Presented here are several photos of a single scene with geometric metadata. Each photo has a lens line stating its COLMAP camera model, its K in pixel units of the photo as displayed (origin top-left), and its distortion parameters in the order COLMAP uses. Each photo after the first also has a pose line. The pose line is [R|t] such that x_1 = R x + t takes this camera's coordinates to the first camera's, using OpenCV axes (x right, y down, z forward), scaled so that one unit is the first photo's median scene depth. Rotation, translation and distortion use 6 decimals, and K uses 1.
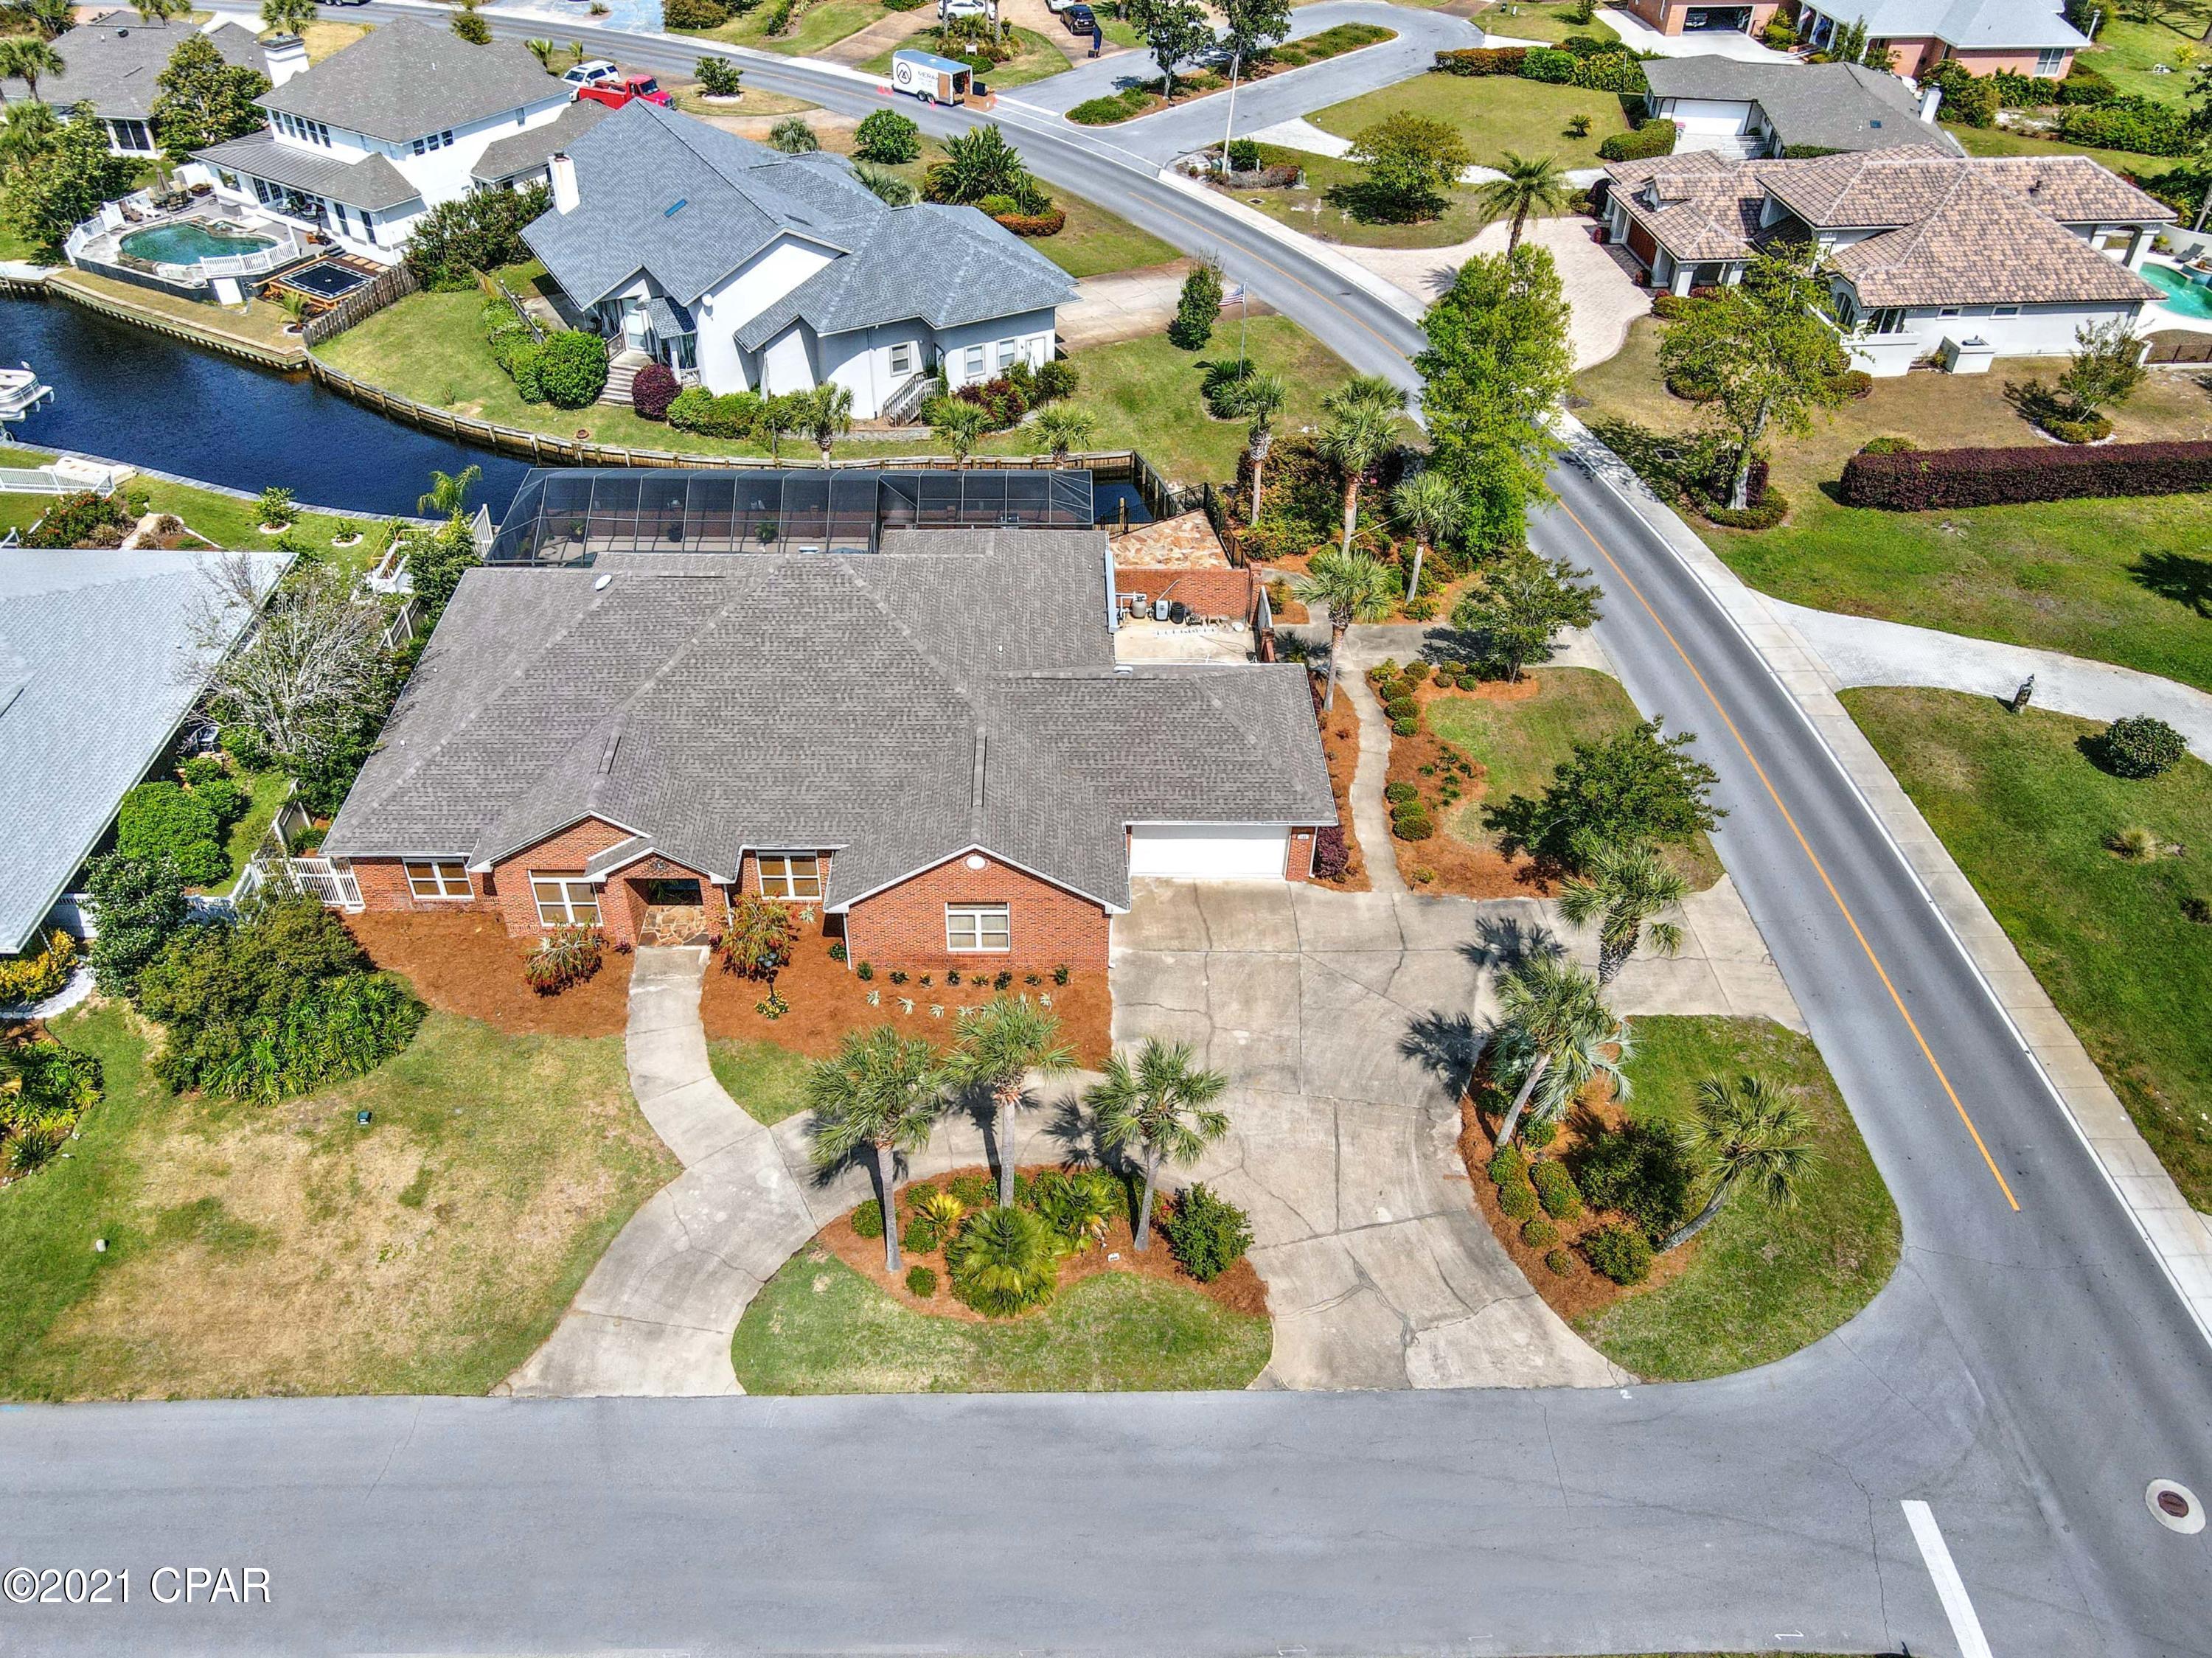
lens RADIAL K [[1657.7, 0, 1106.0], [0, 1657.7, 829.0], [0, 0, 1]] dist [0.001859, 0.035236]
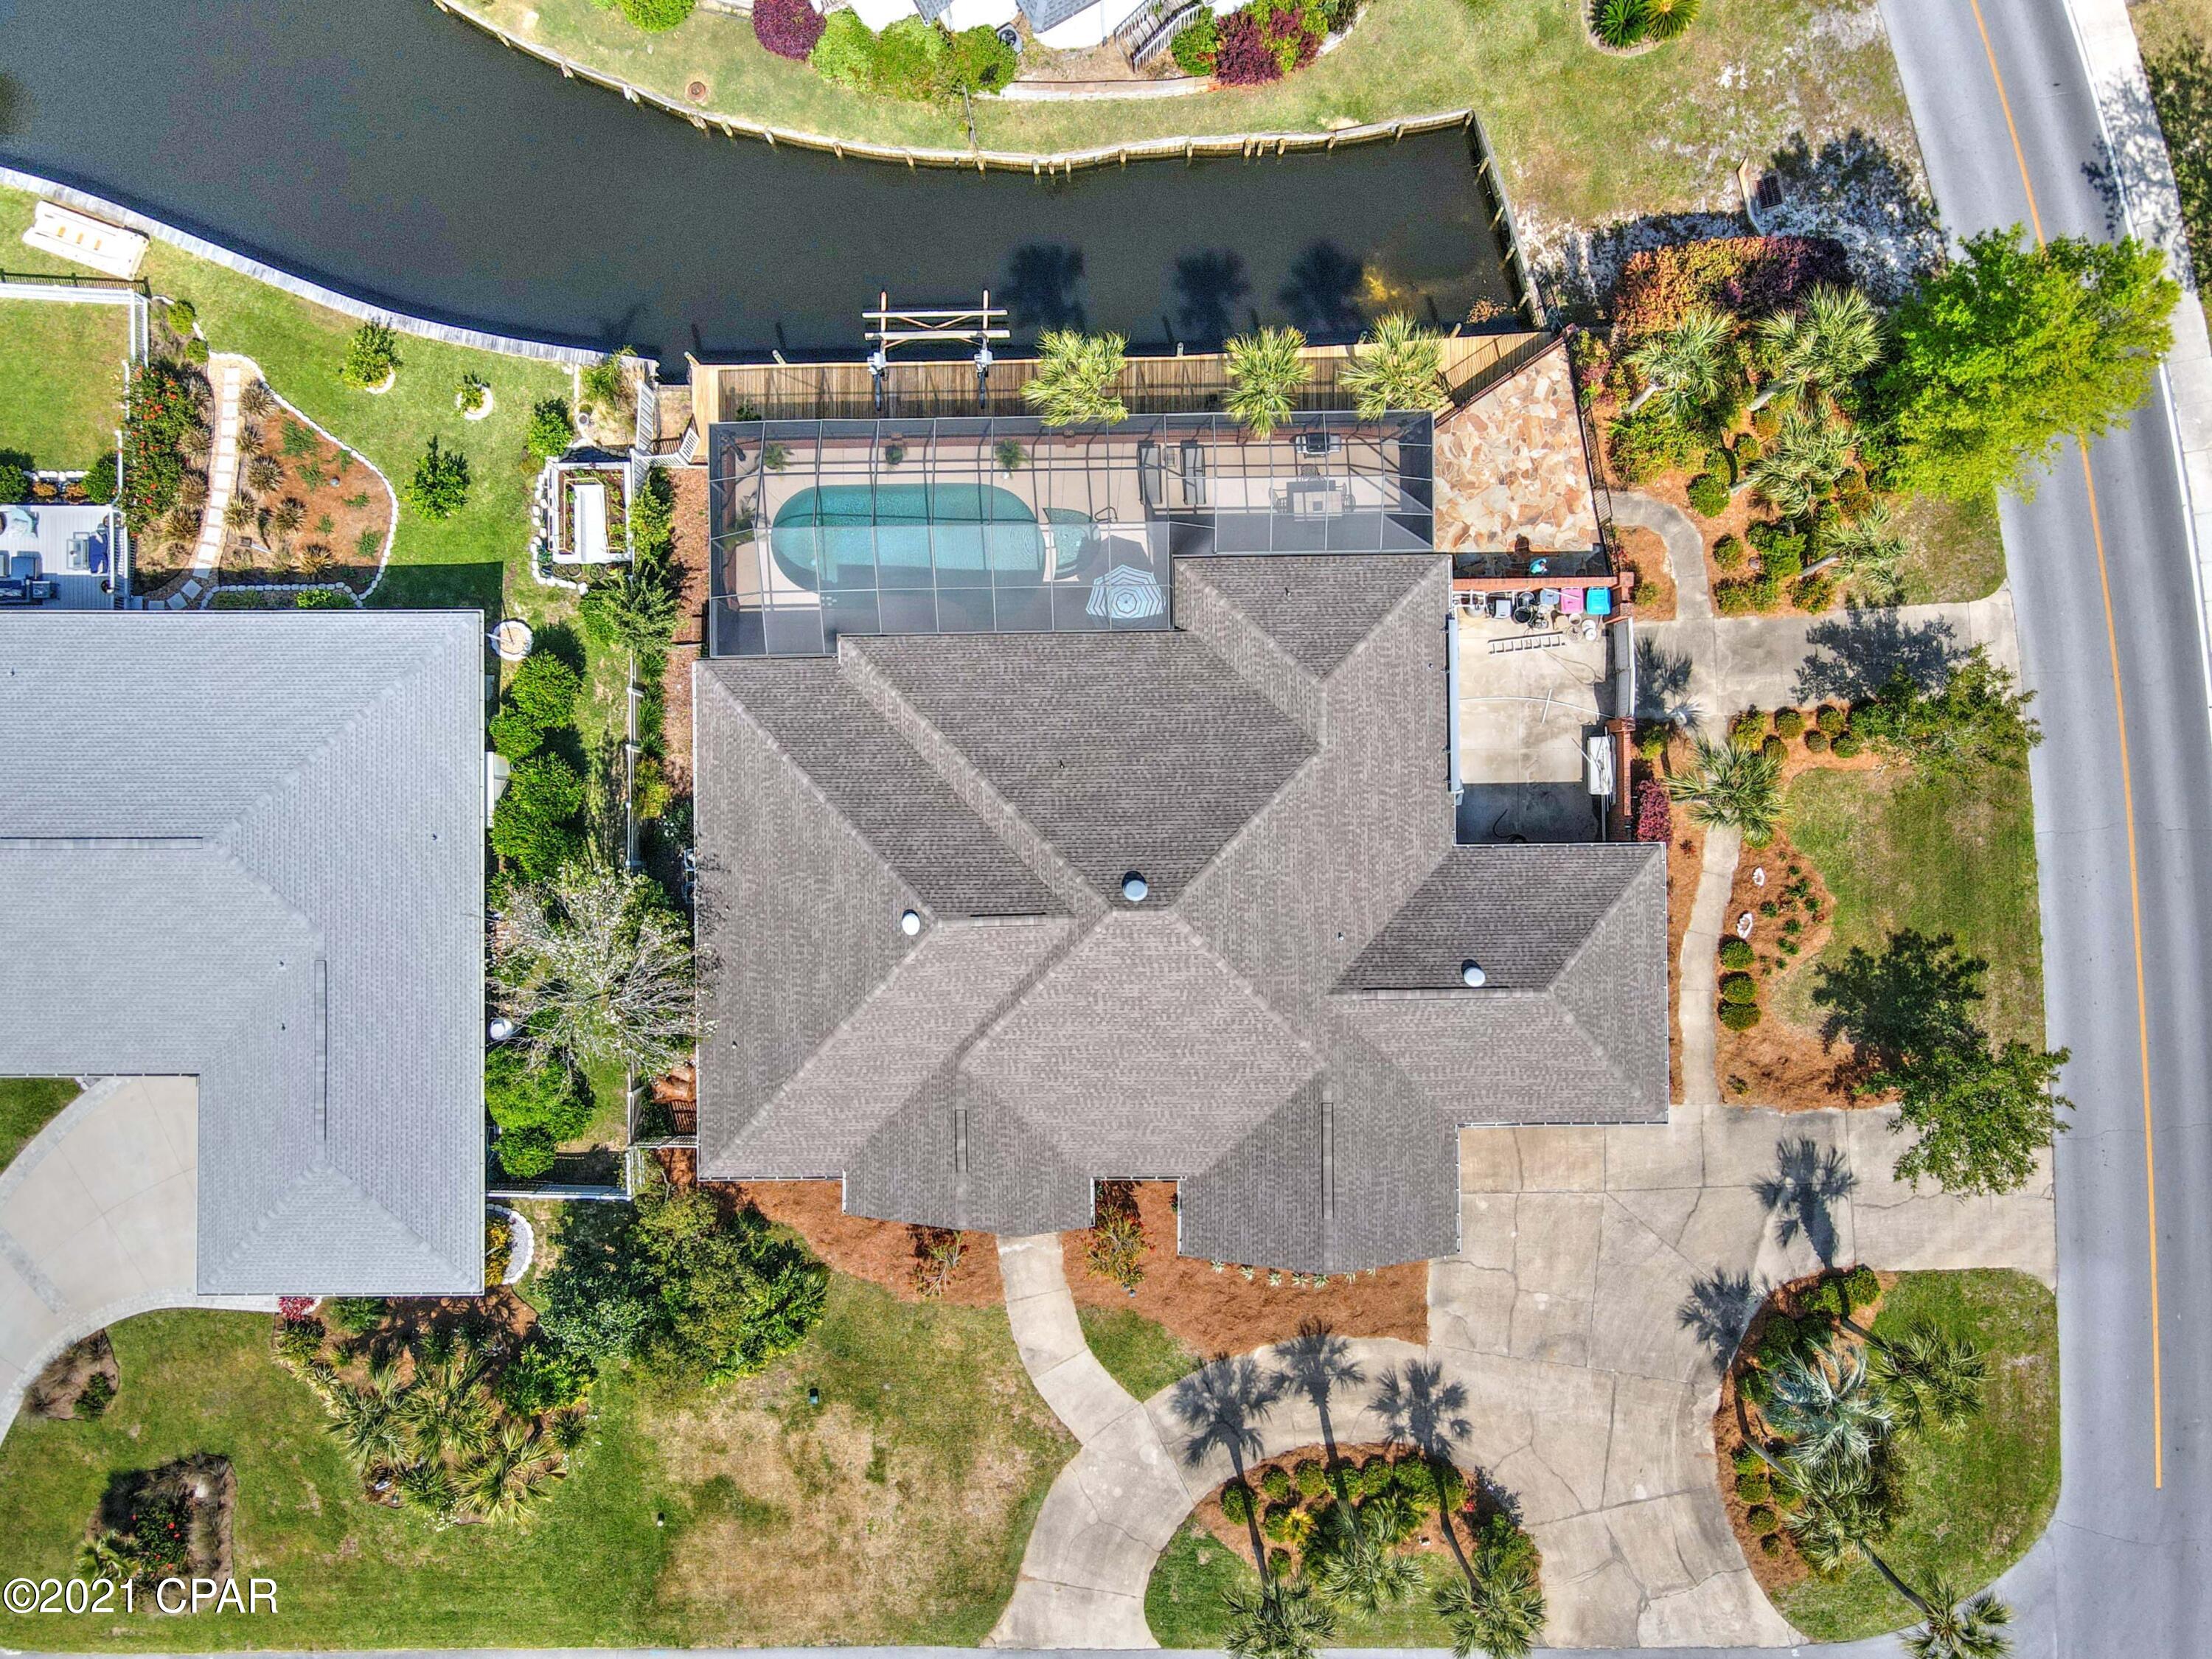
lens RADIAL K [[1646.0, 0, 1106.0], [0, 1646.0, 829.5], [0, 0, 1]] dist [-0.003897, 0.029075]
pose [[0.999287, 0.016381, -0.034010, -0.184946], [0.015463, 0.644254, 0.764656, -0.957089], [0.034437, -0.764636, 0.643541, 0.513357]]
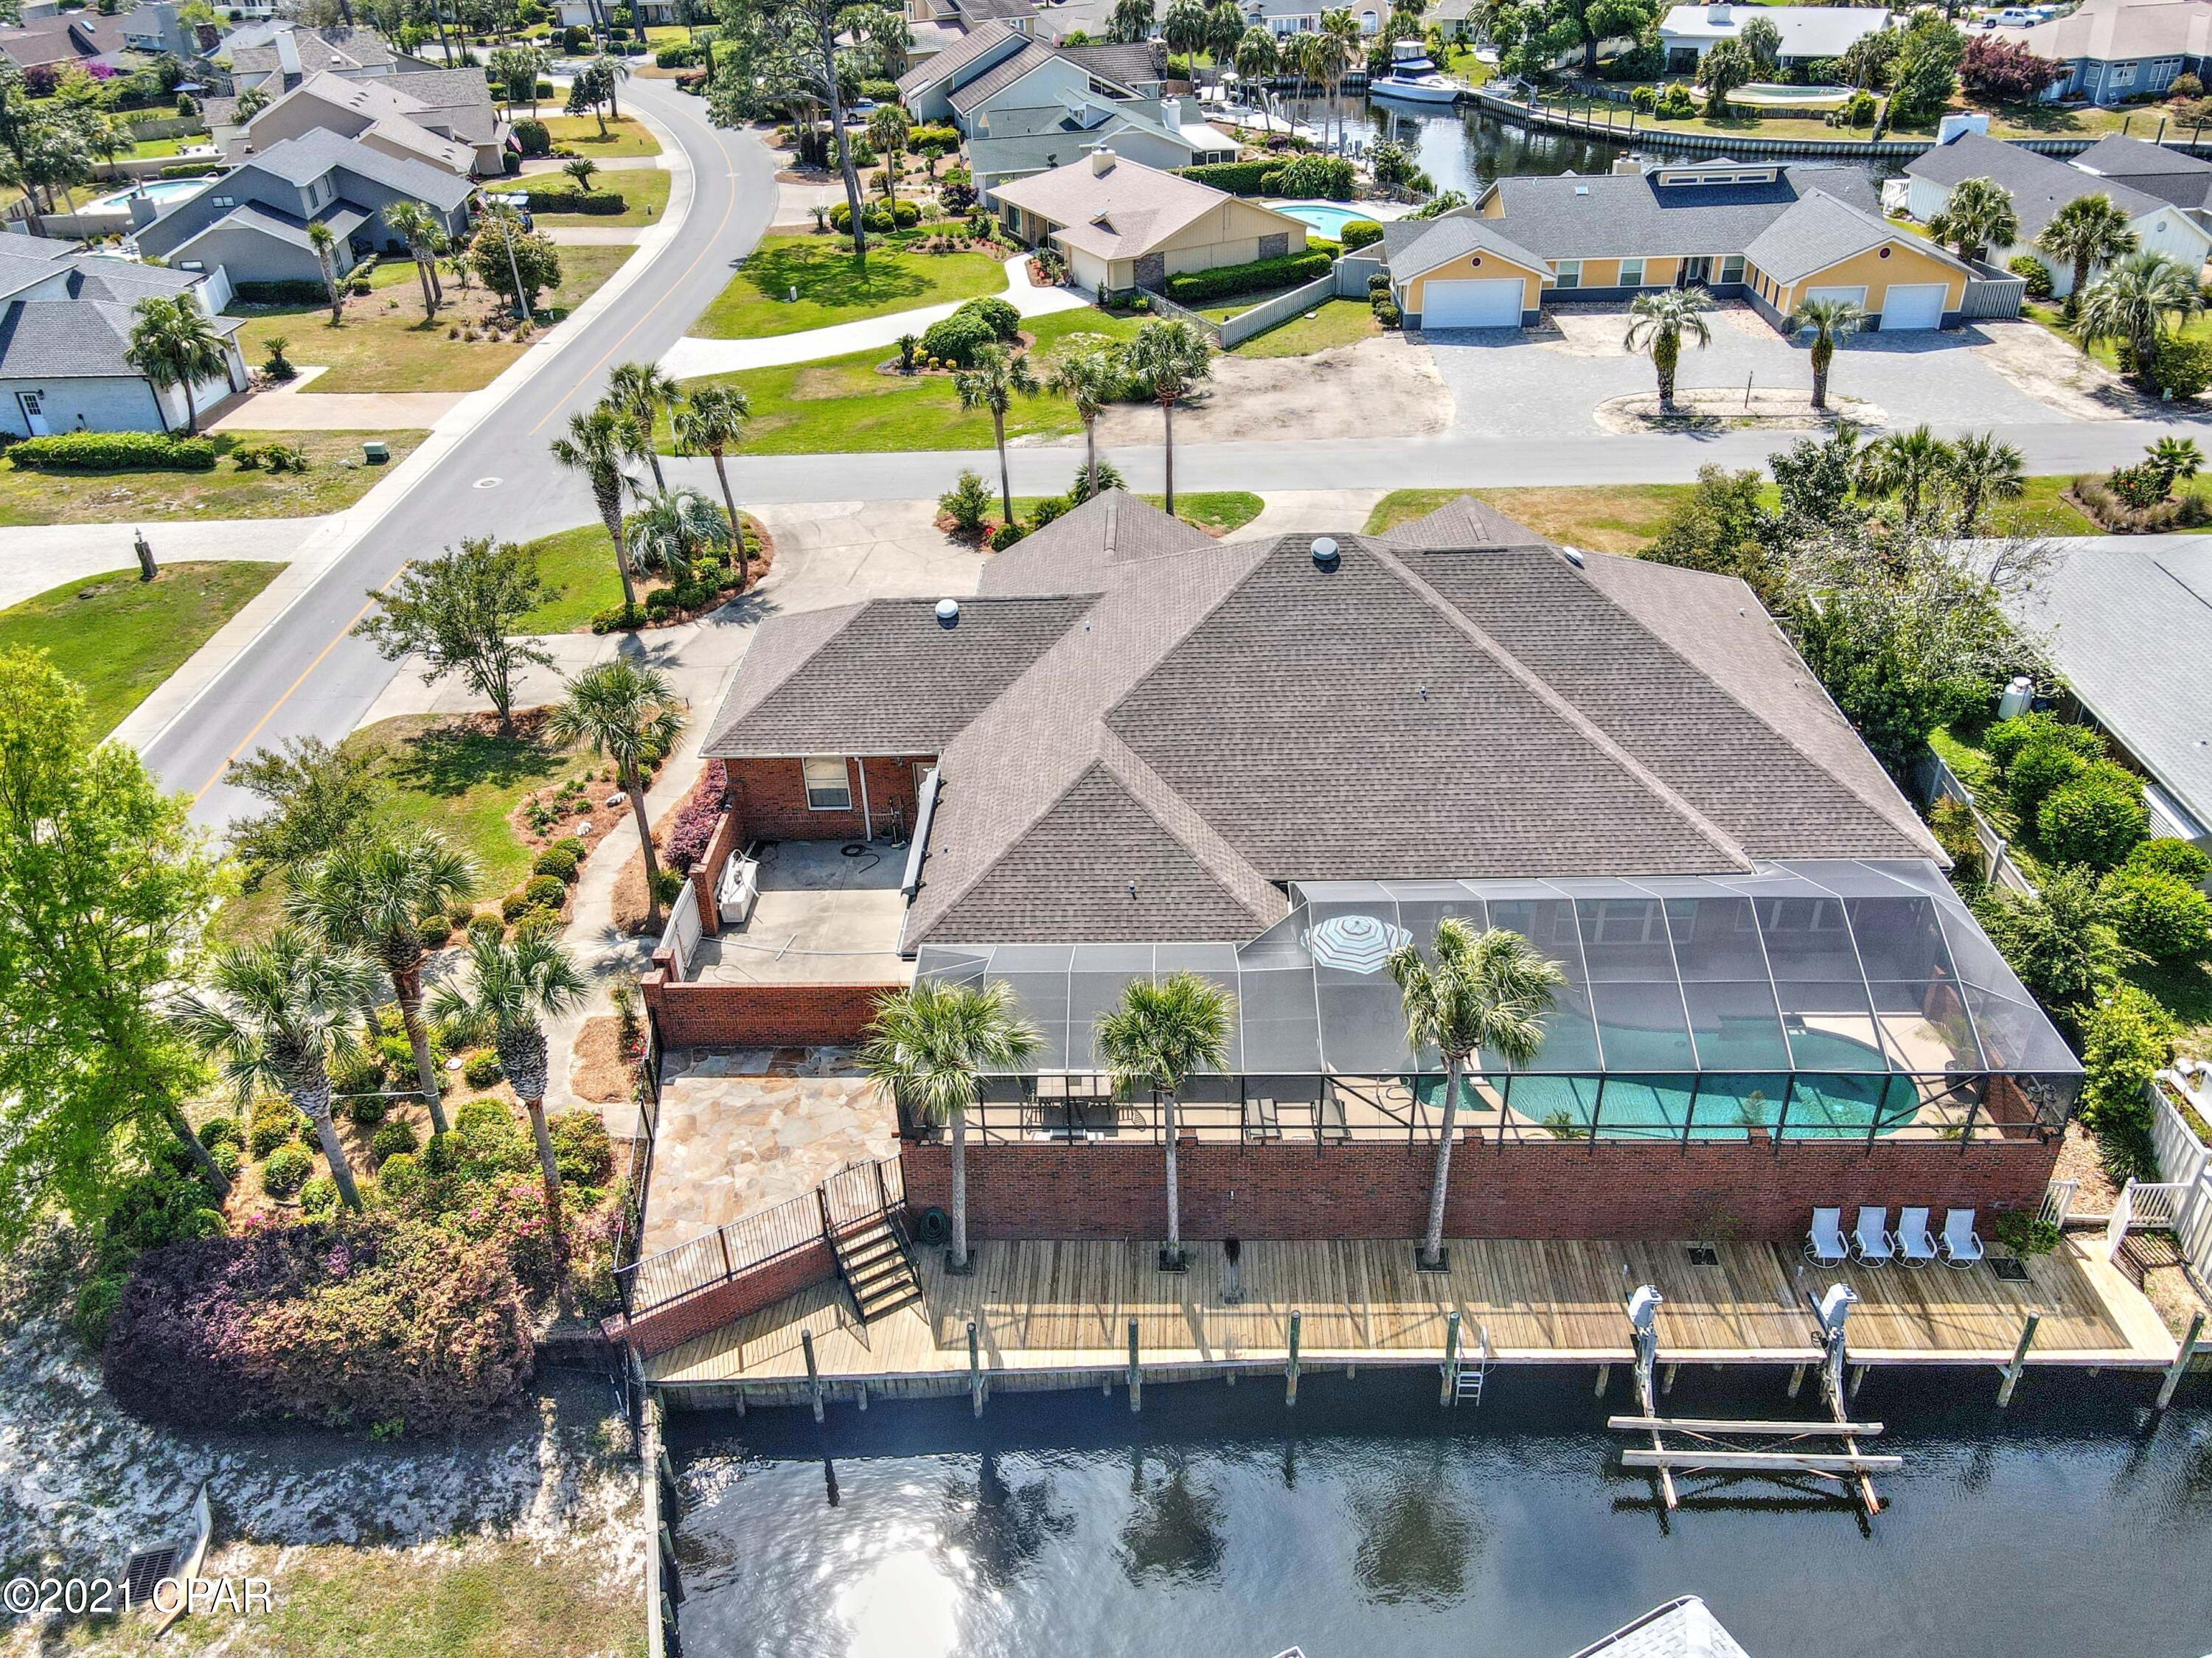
lens RADIAL K [[1705.3, 0, 1091.1], [0, 1705.3, 825.0], [0, 0, 1]] dist [-0.036788, 0.074267]
pose [[-0.997984, -0.017214, 0.061093, -0.134347], [0.052208, 0.324770, 0.944351, -0.997922], [-0.036097, 0.945636, -0.323216, 1.552764]]
